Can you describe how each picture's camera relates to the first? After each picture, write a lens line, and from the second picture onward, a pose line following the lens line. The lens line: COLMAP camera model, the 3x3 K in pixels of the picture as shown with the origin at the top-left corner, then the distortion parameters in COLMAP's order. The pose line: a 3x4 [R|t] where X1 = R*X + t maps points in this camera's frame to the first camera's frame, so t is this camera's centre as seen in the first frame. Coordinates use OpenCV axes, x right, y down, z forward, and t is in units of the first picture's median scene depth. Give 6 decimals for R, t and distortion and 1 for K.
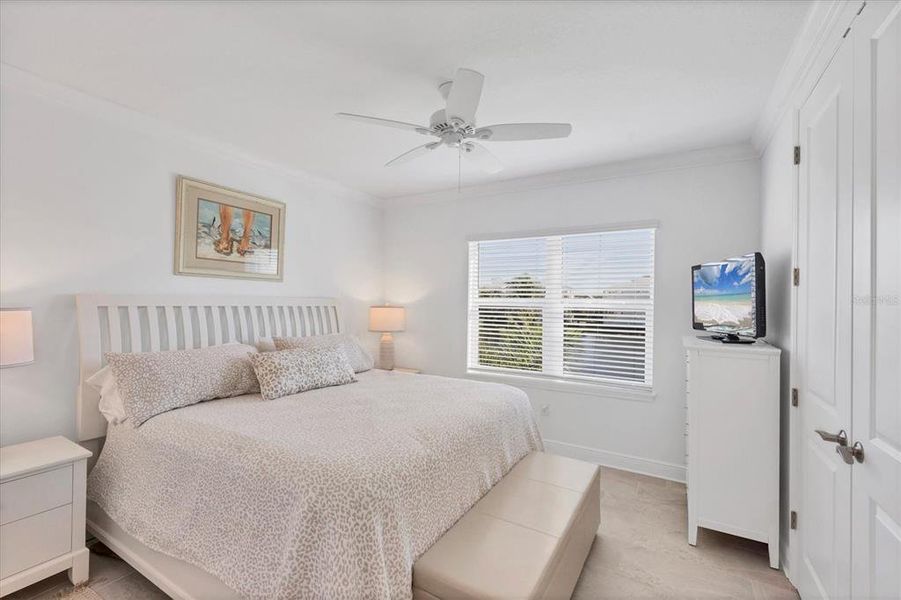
lens RADIAL K [[377.2, 0, 456.2], [0, 377.2, 301.2], [0, 0, 1]] dist [0.001810, 0.000189]
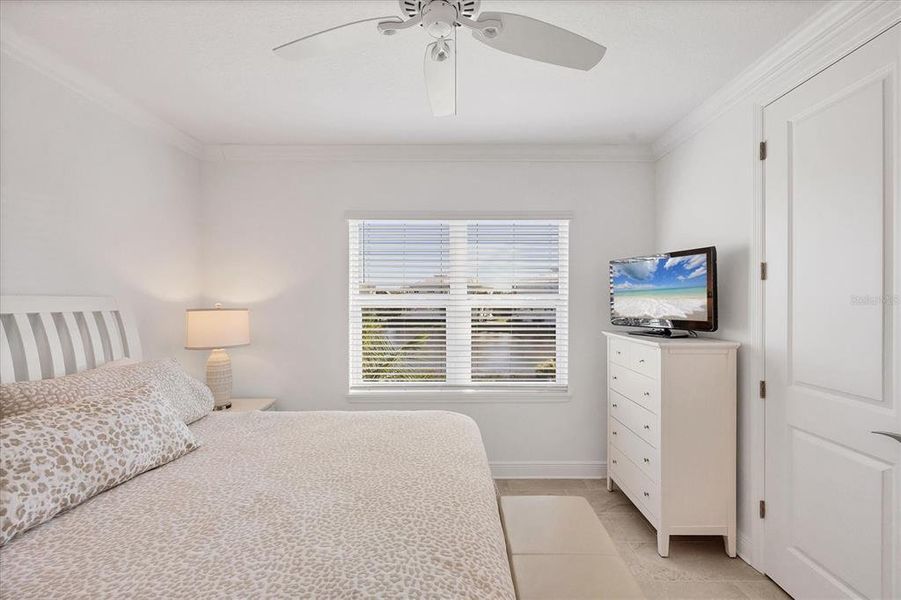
lens RADIAL K [[365.5, 0, 456.4], [0, 365.5, 301.7], [0, 0, 1]] dist [-0.007956, 0.000597]
pose [[0.870018, -0.015475, 0.492776, -0.175882], [0.010708, 0.999865, 0.012495, -0.001707], [-0.492903, -0.005594, 0.870066, 0.327374]]
